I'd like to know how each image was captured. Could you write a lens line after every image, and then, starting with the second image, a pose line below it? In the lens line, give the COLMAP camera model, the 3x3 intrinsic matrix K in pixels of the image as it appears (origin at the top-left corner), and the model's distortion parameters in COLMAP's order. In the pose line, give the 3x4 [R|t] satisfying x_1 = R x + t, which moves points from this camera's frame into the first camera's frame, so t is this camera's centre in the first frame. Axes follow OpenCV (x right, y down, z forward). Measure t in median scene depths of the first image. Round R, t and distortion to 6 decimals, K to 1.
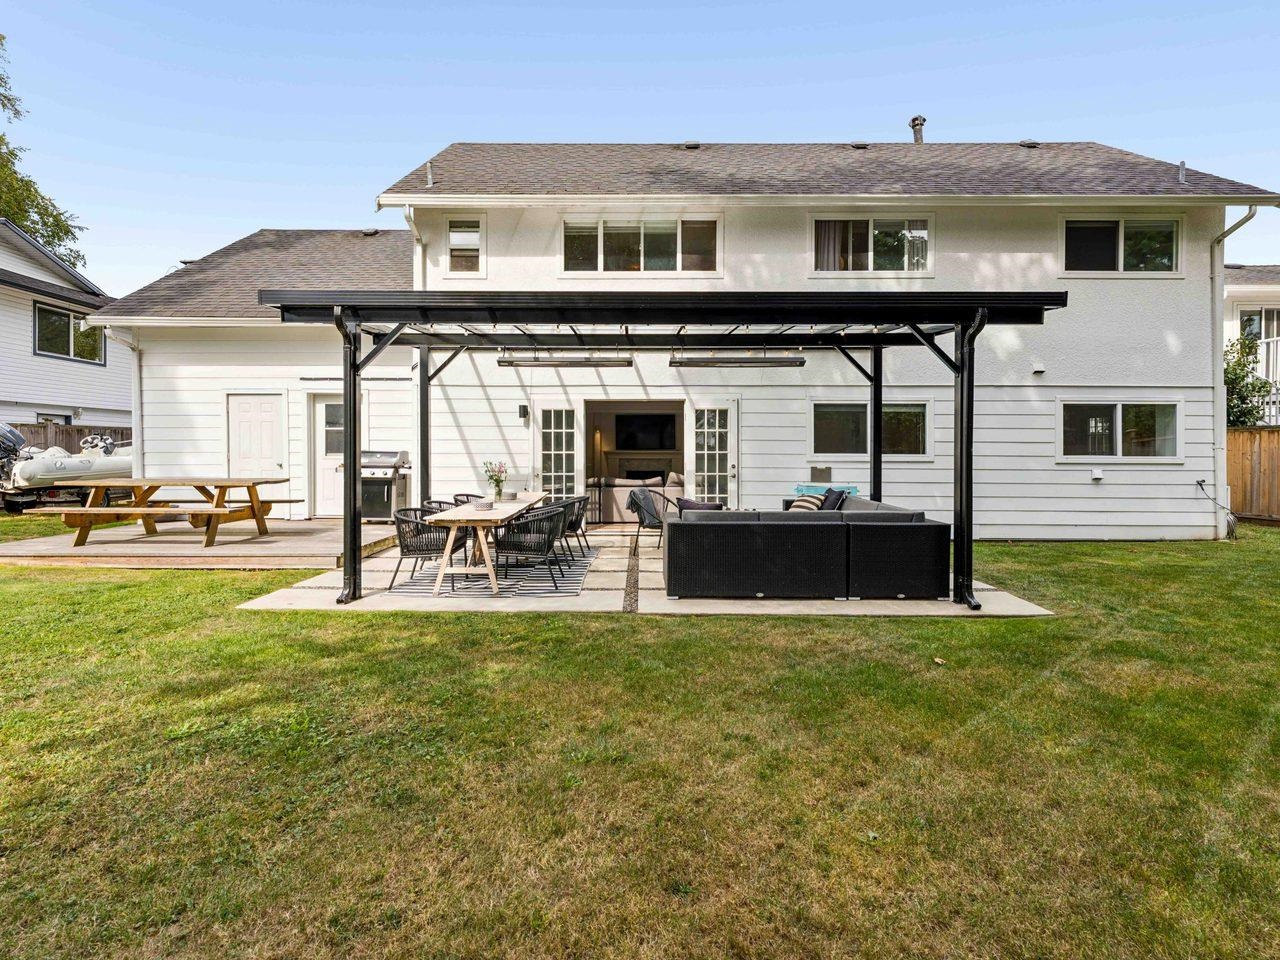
lens RADIAL K [[586.1, 0, 637.1], [0, 586.1, 450.9], [0, 0, 1]] dist [-0.002072, -0.000080]
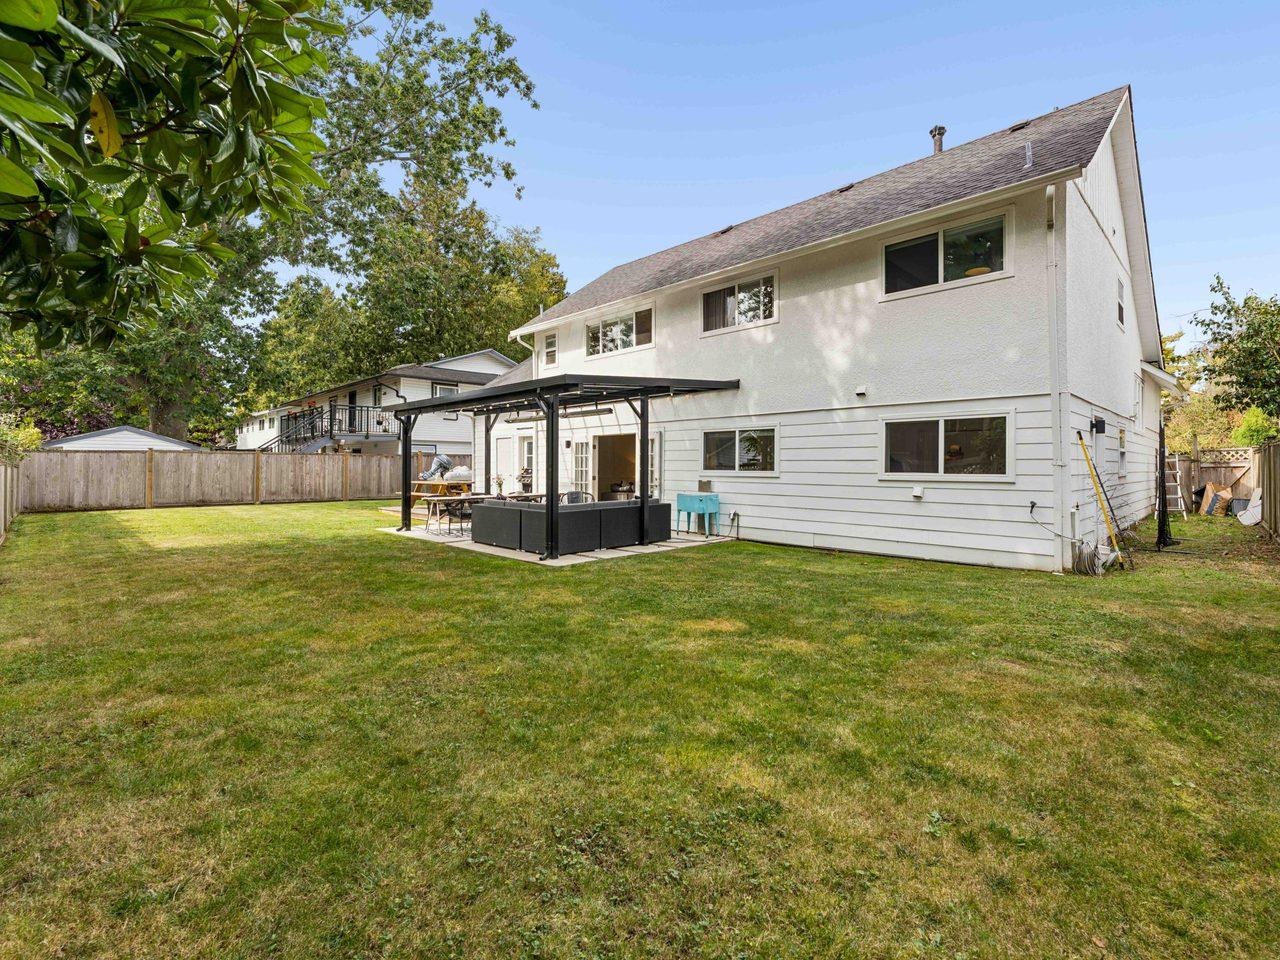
lens RADIAL K [[586.1, 0, 637.1], [0, 586.1, 450.9], [0, 0, 1]] dist [-0.002072, -0.000080]
pose [[0.704633, -0.020106, -0.709287, 1.149984], [-0.006323, 0.999381, -0.034610, 0.007959], [0.709544, 0.028872, 0.704069, -0.033777]]
